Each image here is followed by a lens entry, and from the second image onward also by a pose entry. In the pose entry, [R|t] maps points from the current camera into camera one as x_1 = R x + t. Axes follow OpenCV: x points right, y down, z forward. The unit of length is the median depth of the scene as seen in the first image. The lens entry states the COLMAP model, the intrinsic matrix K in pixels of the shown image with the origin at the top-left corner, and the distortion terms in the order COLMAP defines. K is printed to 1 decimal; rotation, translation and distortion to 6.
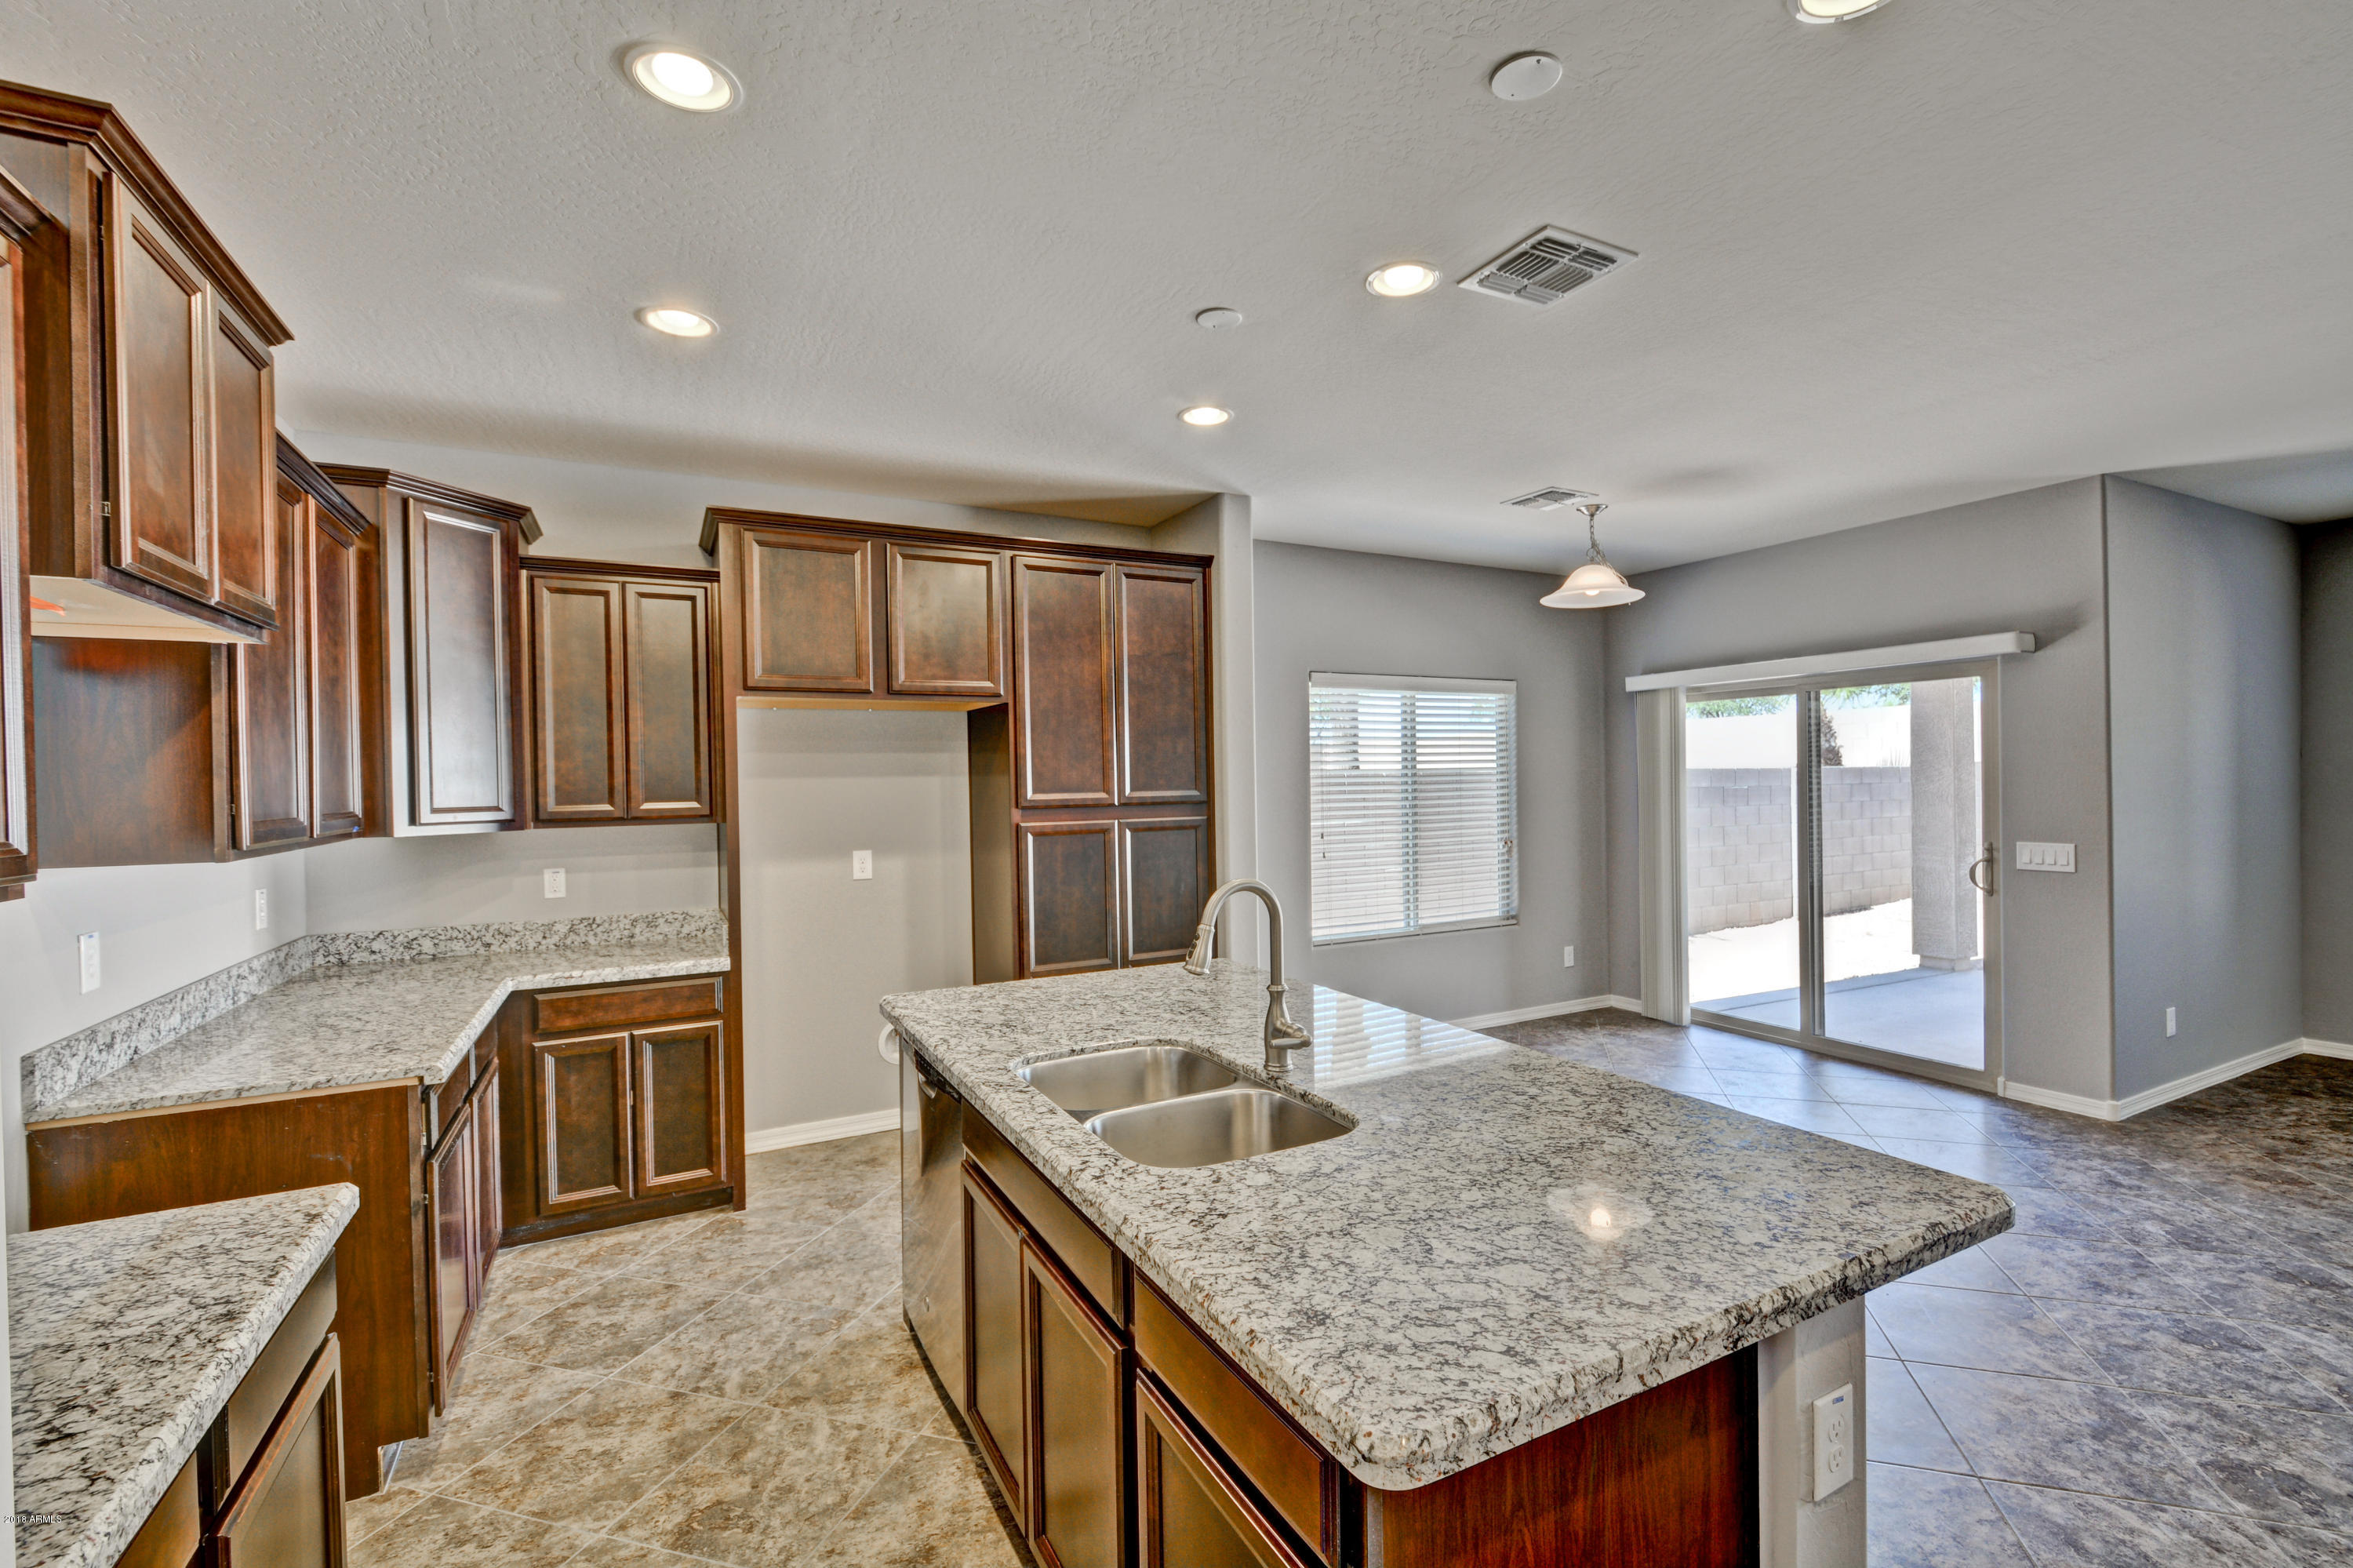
lens RADIAL K [[1034.9, 0, 1186.0], [0, 1034.9, 787.9], [0, 0, 1]] dist [0.001921, -0.002598]
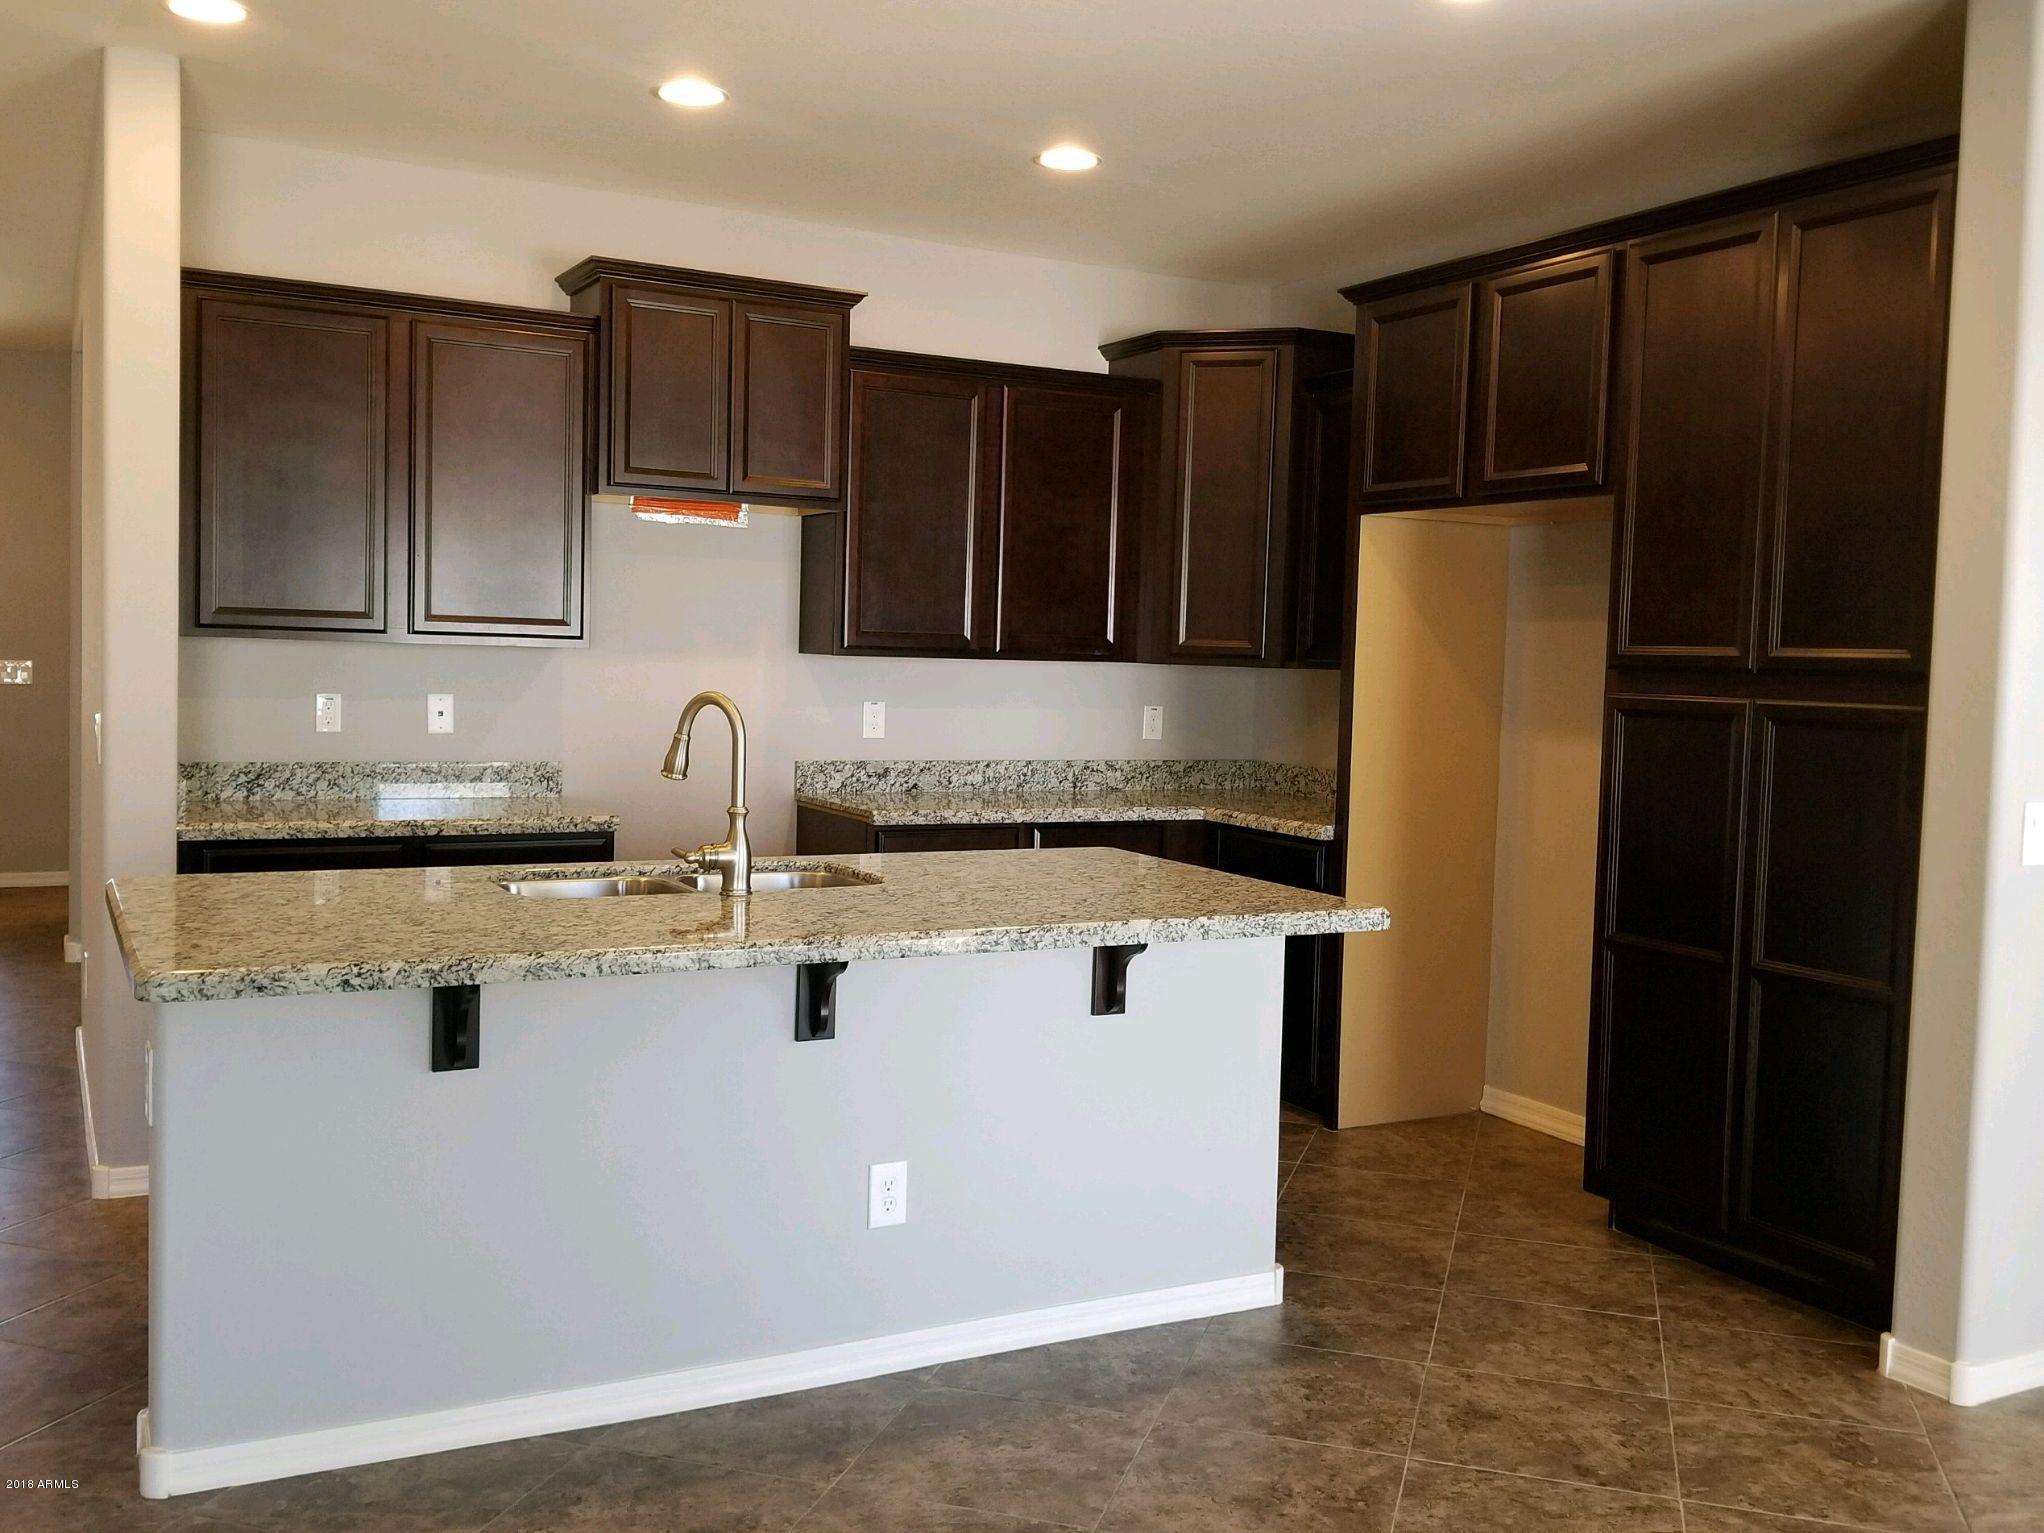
lens RADIAL K [[1793.4, 0, 1044.2], [0, 1793.4, 753.1], [0, 0, 1]] dist [0.065538, -0.090005]
pose [[0.016866, 0.073788, -0.997131, 0.886081], [-0.040151, 0.996519, 0.073063, 0.005284], [0.999051, 0.038804, 0.019770, 0.638876]]
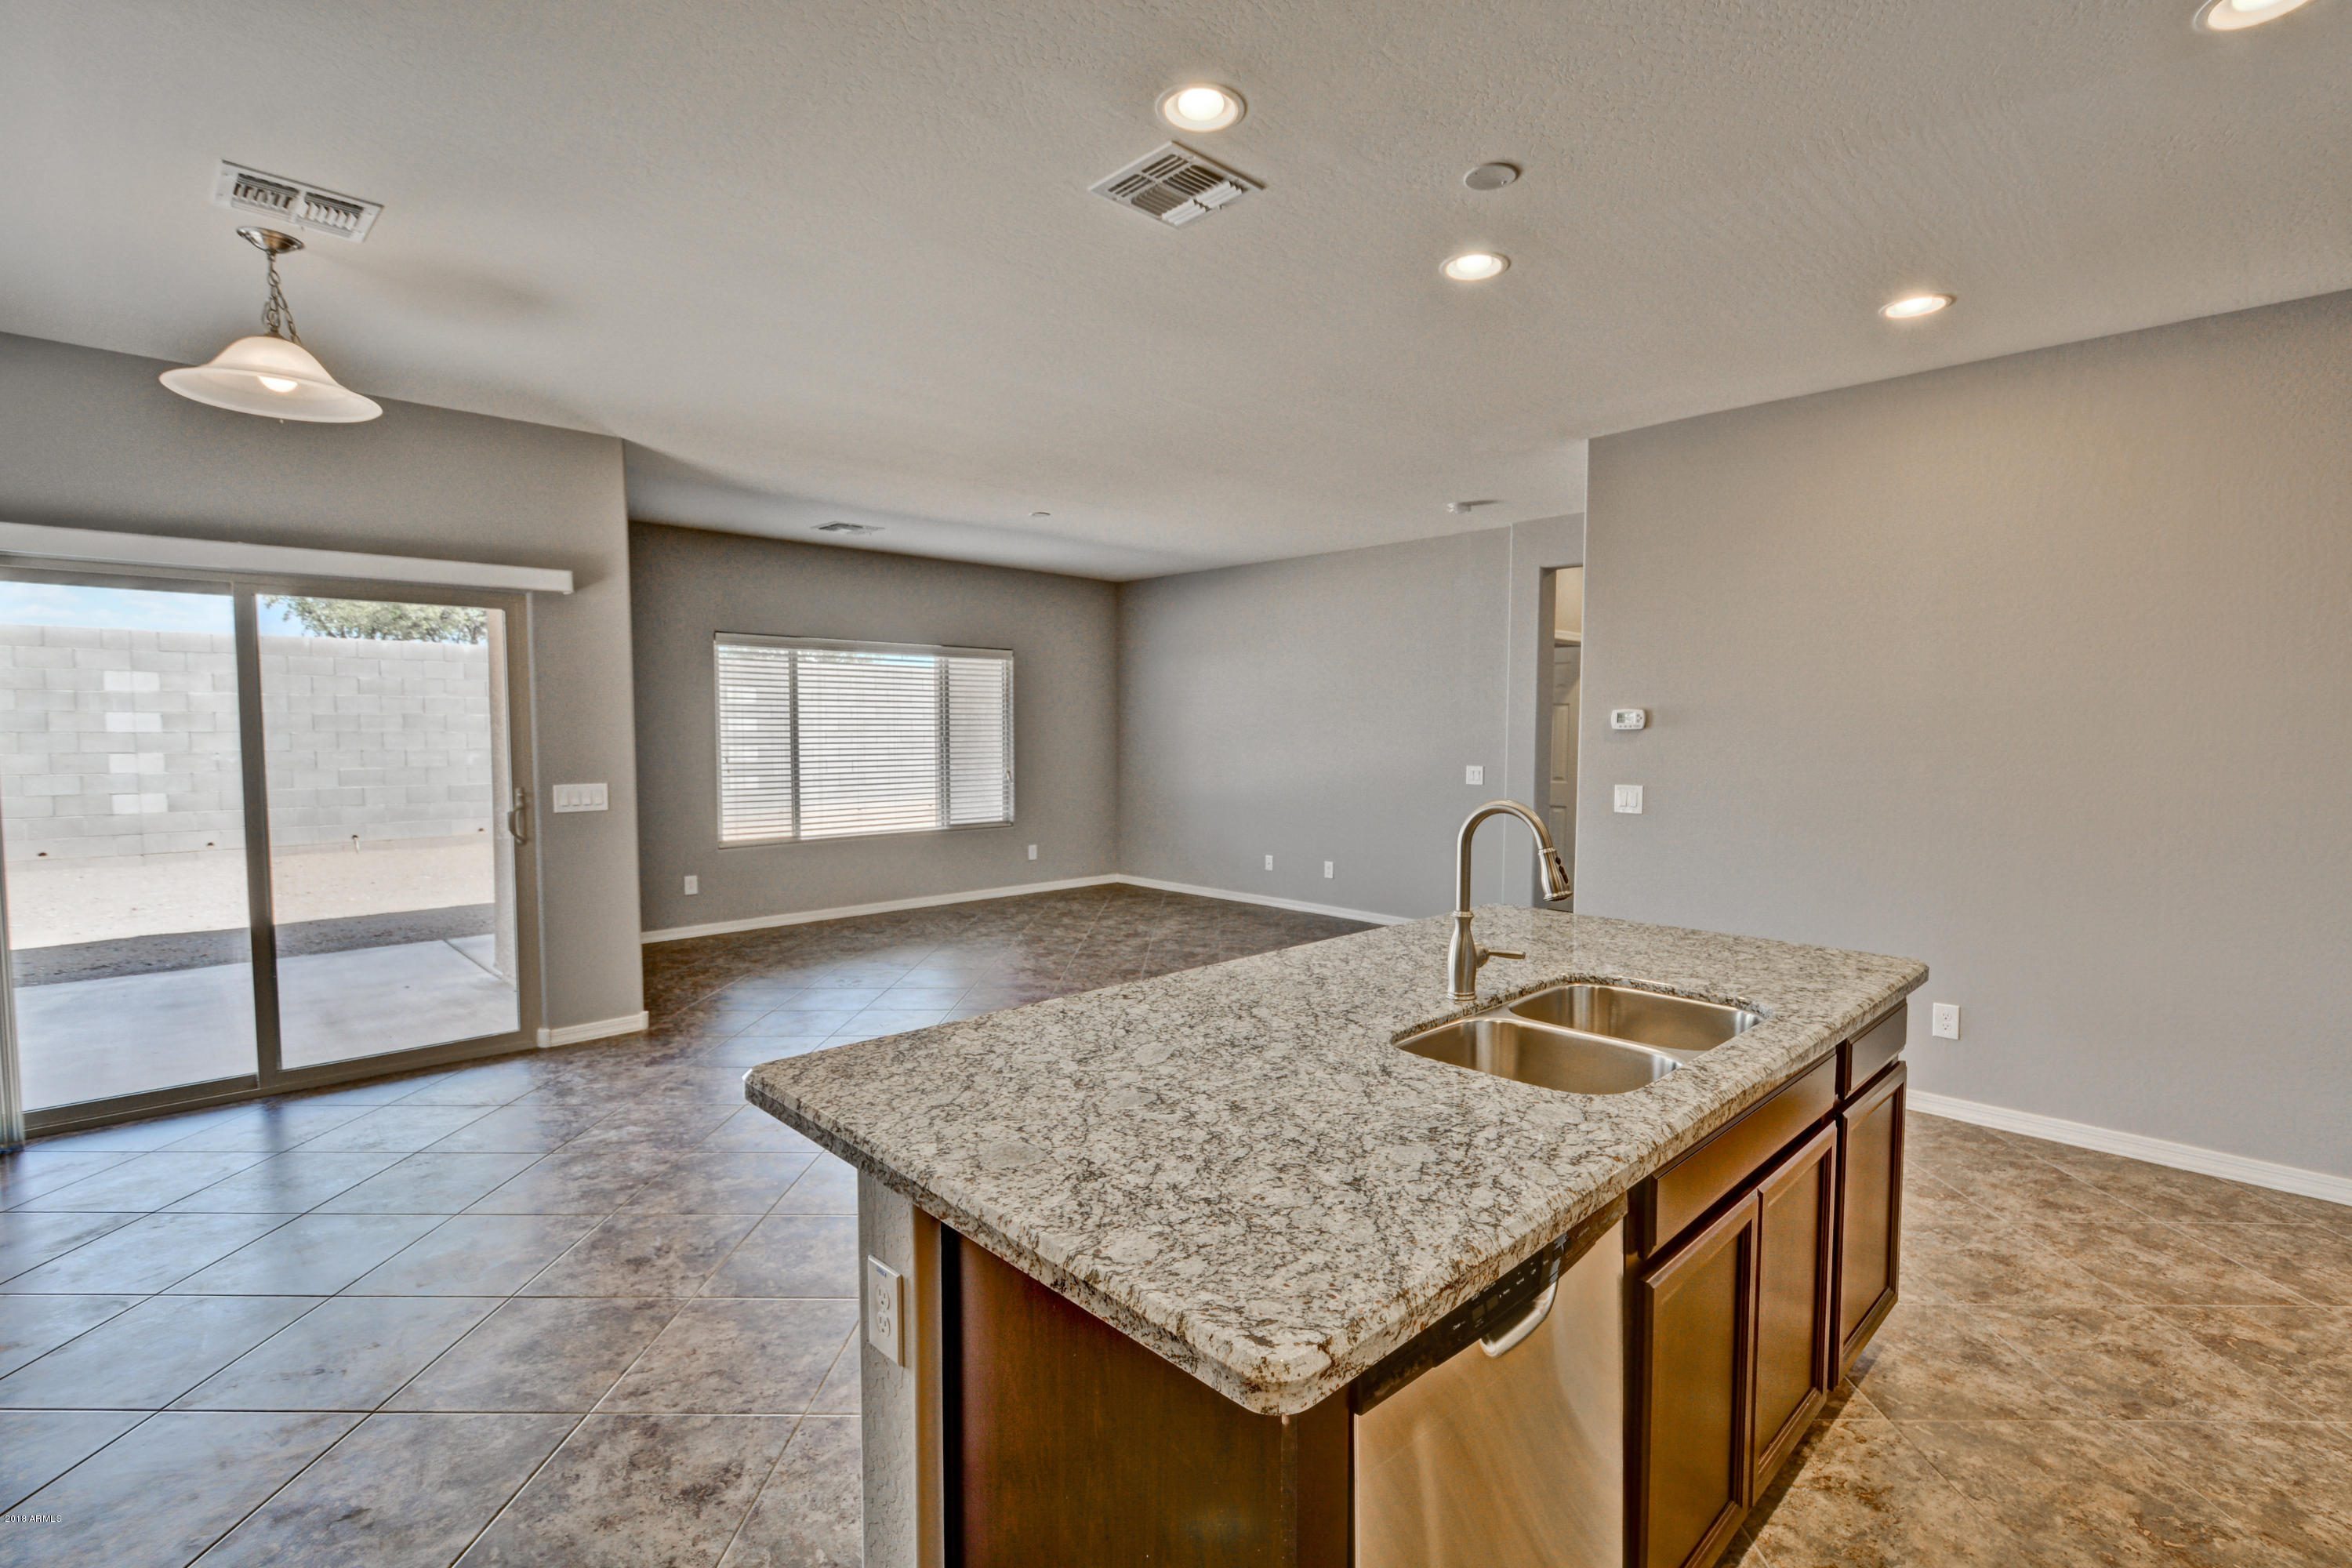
lens RADIAL K [[1034.5, 0, 1184.5], [0, 1034.5, 732.1], [0, 0, 1]] dist [0.001921, -0.002598]
pose [[-0.281550, 0.019058, 0.959357, -0.391570], [0.010669, 0.999803, -0.016730, 0.019155], [-0.959487, 0.005525, -0.281698, 0.776673]]
